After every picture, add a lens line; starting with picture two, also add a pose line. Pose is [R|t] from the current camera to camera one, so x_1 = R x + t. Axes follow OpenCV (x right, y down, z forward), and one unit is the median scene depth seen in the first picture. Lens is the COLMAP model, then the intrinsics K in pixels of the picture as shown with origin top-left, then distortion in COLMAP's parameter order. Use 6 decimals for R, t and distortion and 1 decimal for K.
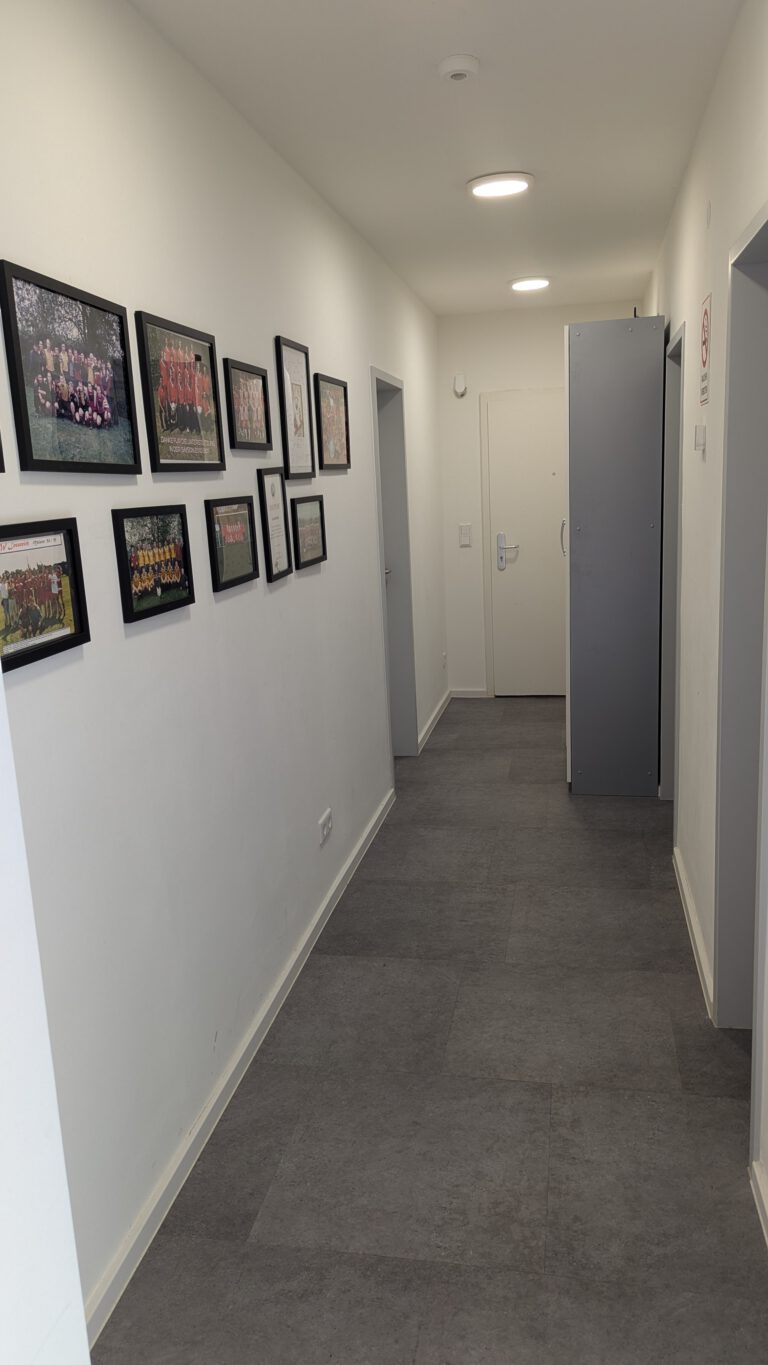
lens RADIAL K [[965.9, 0, 384.4], [0, 965.9, 683.1], [0, 0, 1]] dist [0.029765, -0.001782]
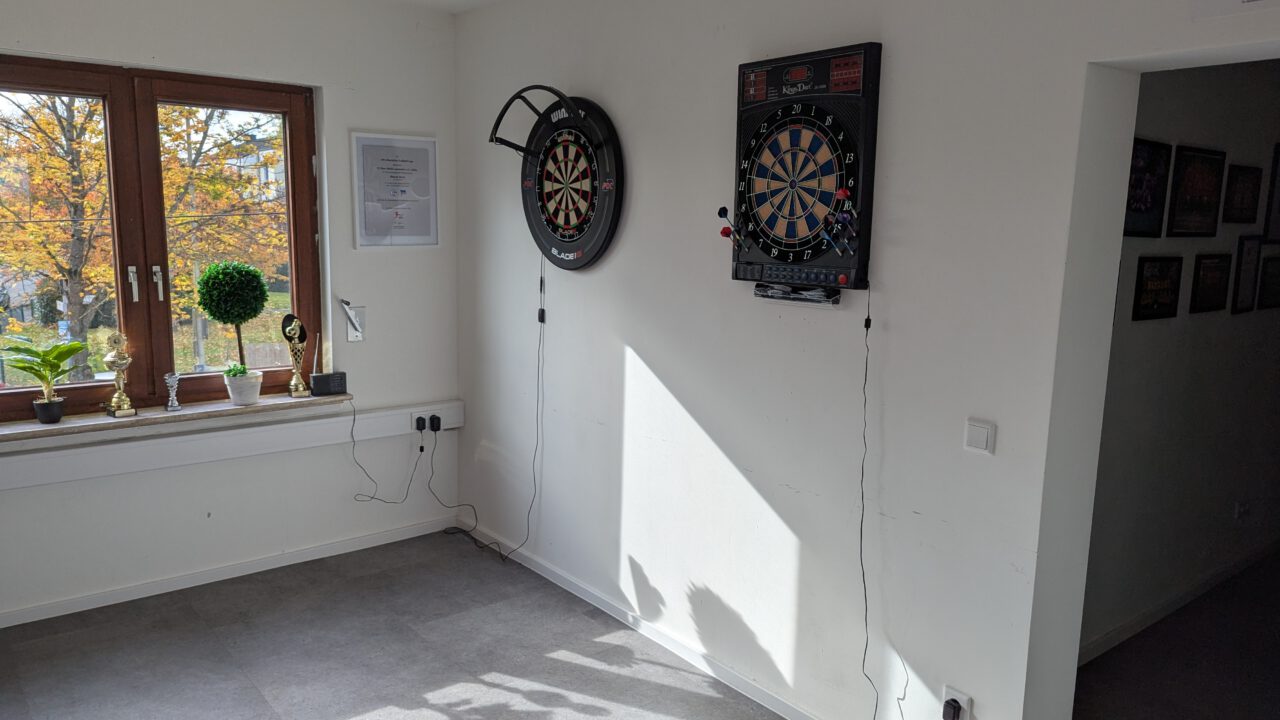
lens RADIAL K [[905.7, 0, 640.1], [0, 905.7, 366.3], [0, 0, 1]] dist [0.029765, -0.001782]
pose [[0.765754, 0.163075, -0.622116, 0.084441], [-0.188539, 0.981740, 0.025274, 0.132697], [0.614878, 0.097939, 0.782517, -0.764070]]
